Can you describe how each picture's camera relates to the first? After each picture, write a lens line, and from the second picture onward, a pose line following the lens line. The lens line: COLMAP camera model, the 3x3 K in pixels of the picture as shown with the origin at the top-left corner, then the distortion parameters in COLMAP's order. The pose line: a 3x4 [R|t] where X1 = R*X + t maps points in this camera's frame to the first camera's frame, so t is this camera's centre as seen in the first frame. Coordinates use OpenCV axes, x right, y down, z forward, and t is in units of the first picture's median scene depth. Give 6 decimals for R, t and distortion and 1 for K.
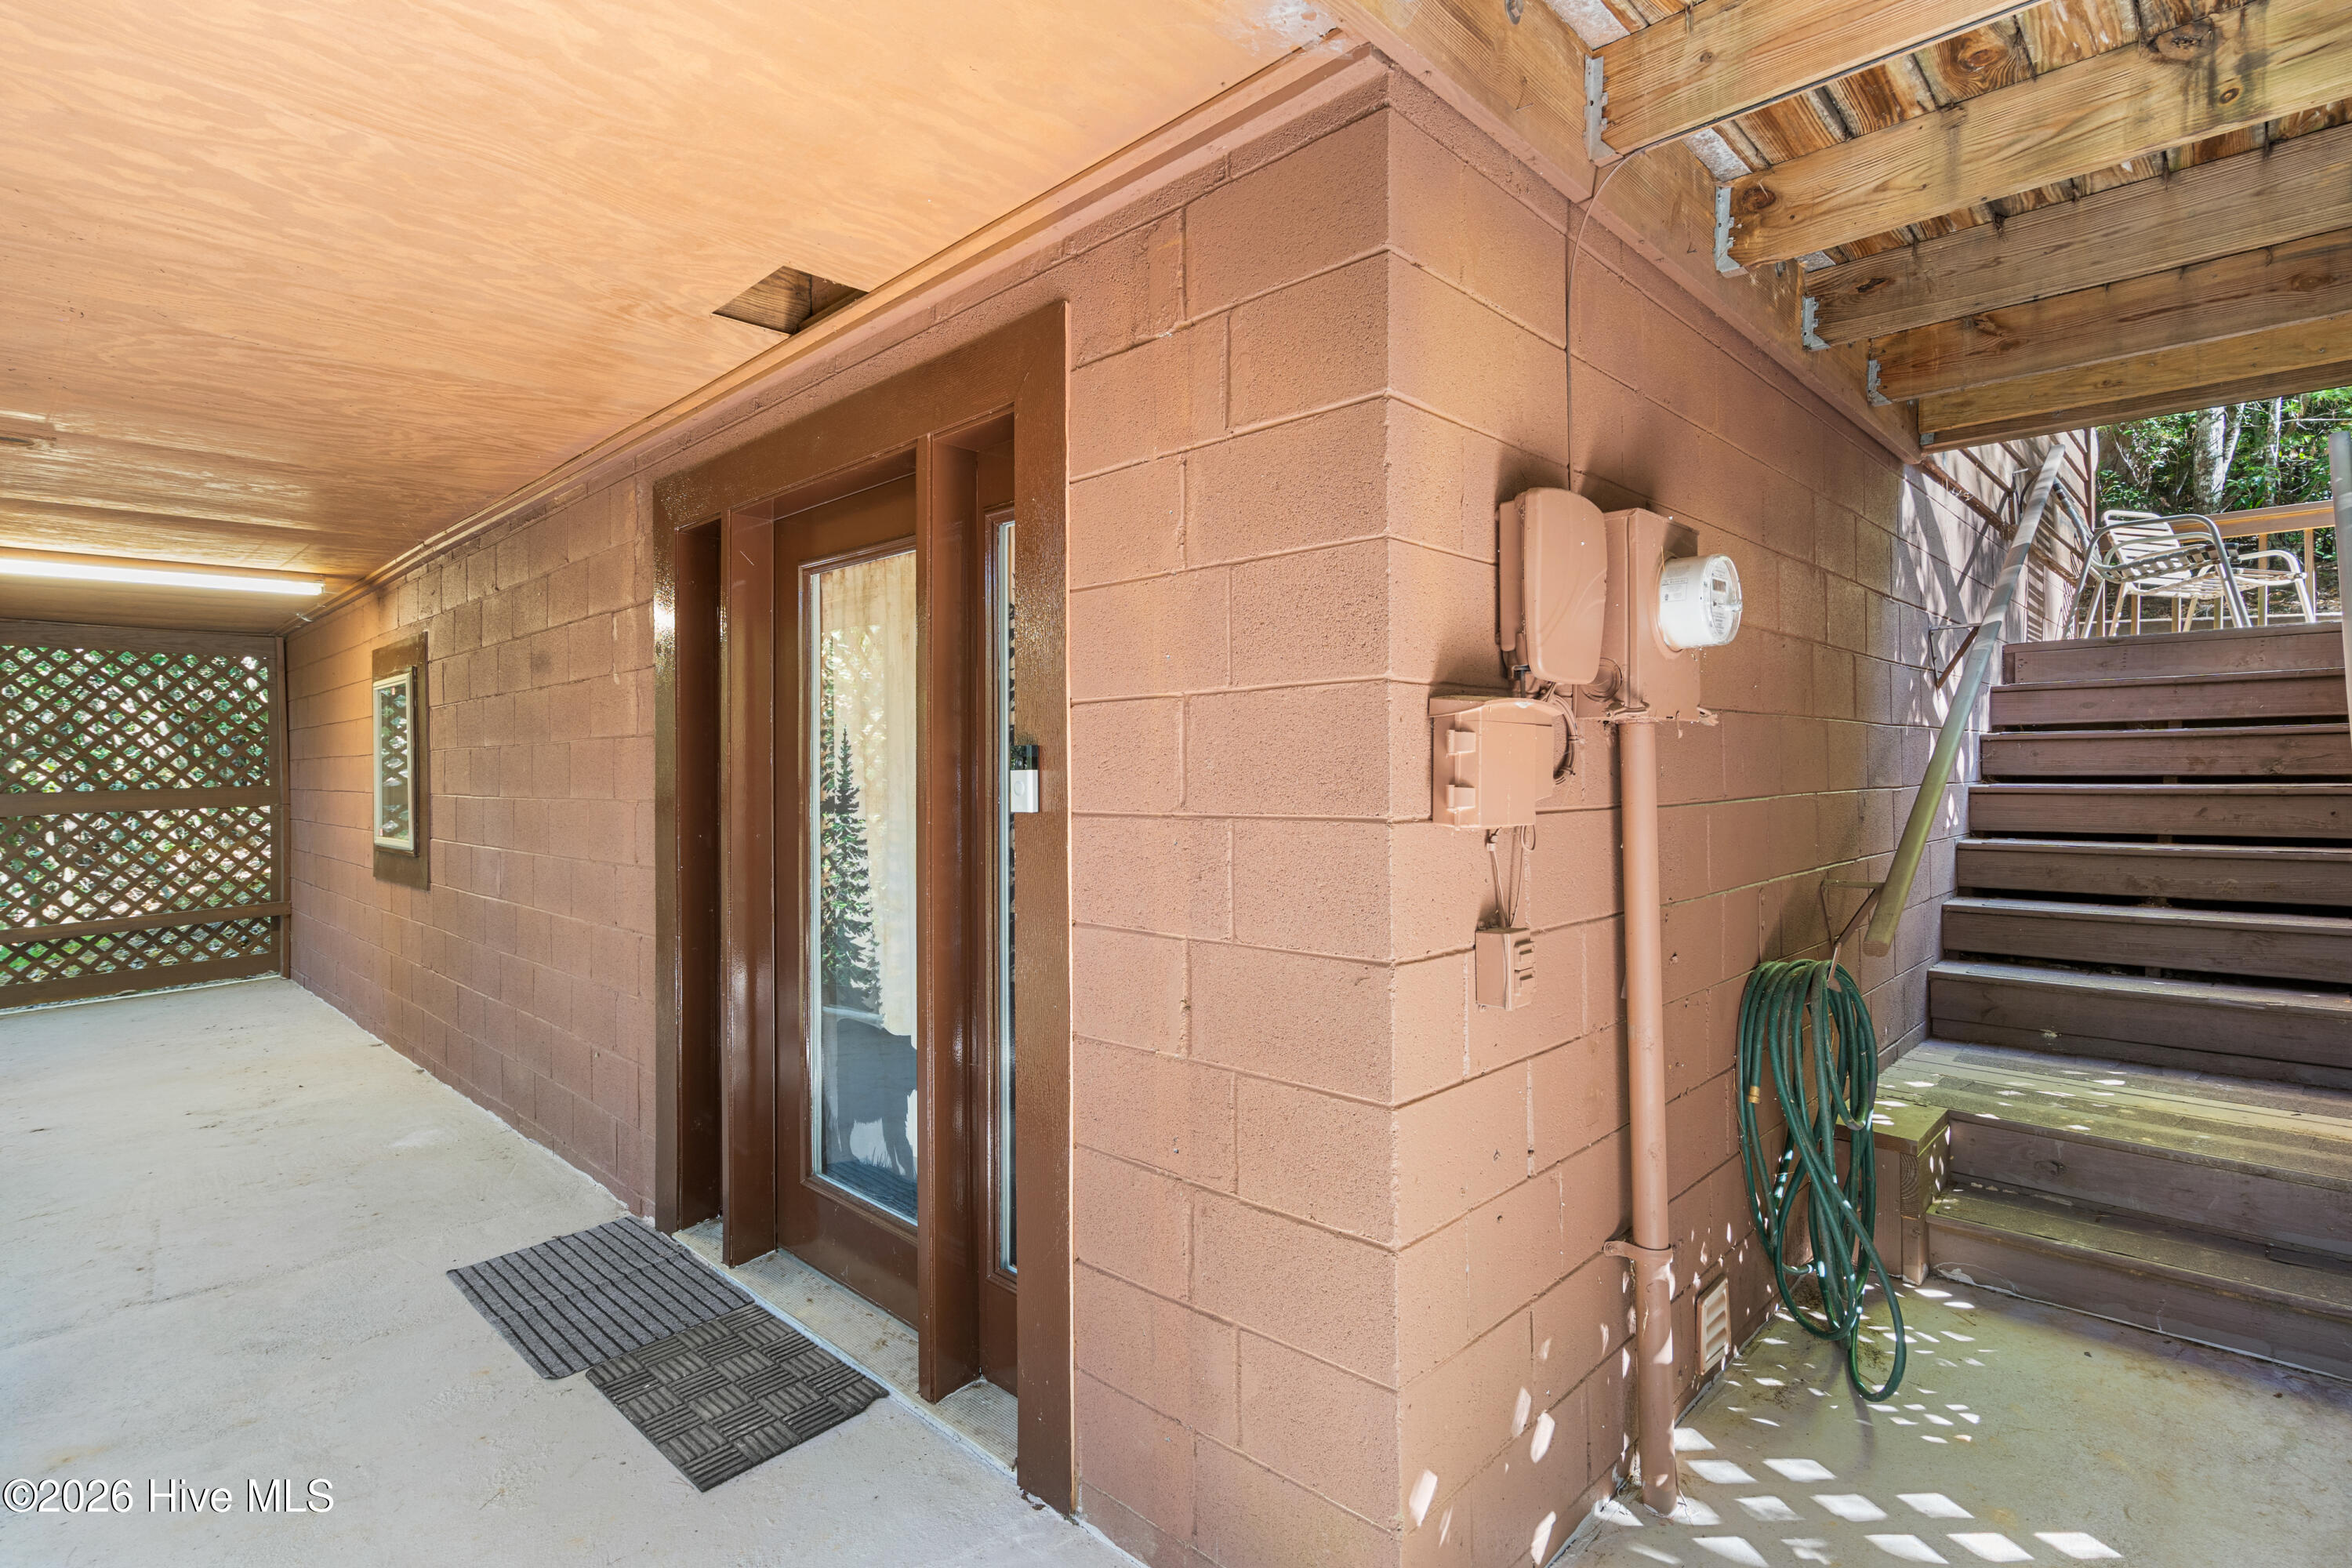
lens RADIAL K [[1142.2, 0, 1176.2], [0, 1142.2, 771.6], [0, 0, 1]] dist [-0.001728, 0.002082]
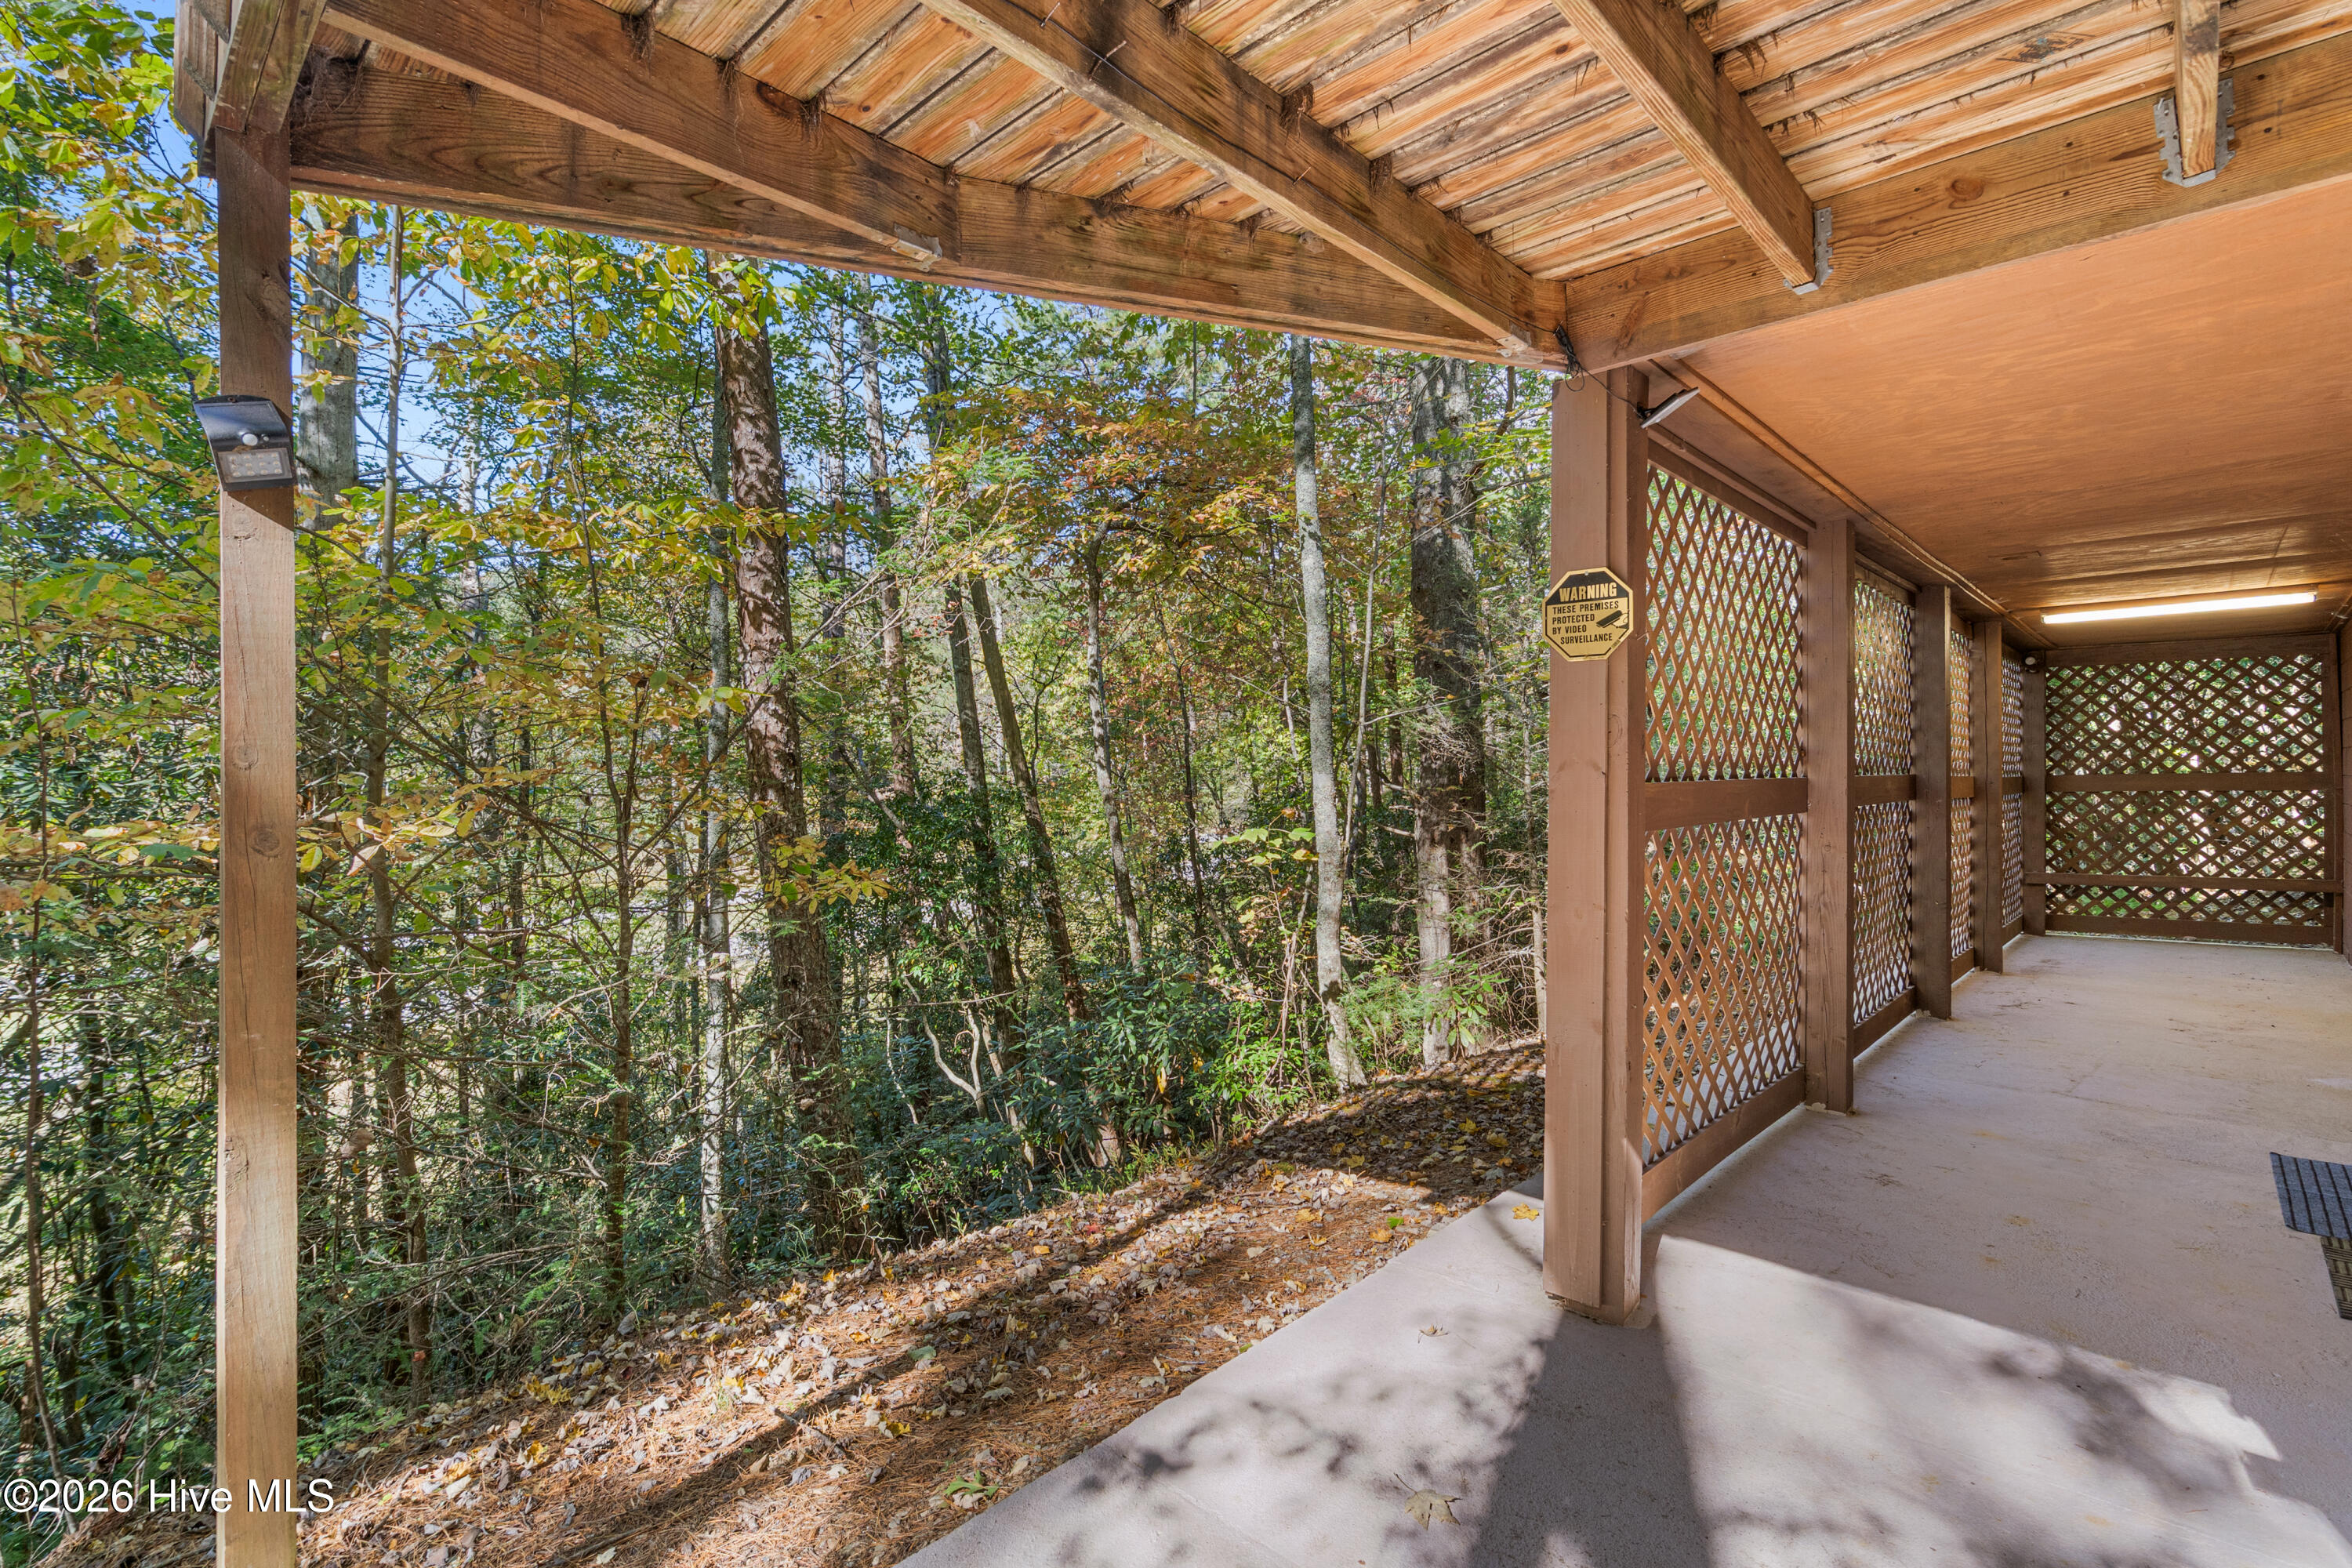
lens RADIAL K [[1075.3, 0, 1176.3], [0, 1075.3, 770.1], [0, 0, 1]] dist [-0.002033, 0.000099]
pose [[0.005762, 0.011465, -0.999918, 0.259256], [0.000471, 0.999934, 0.011468, -0.001320], [0.999983, -0.000537, 0.005756, -0.107704]]
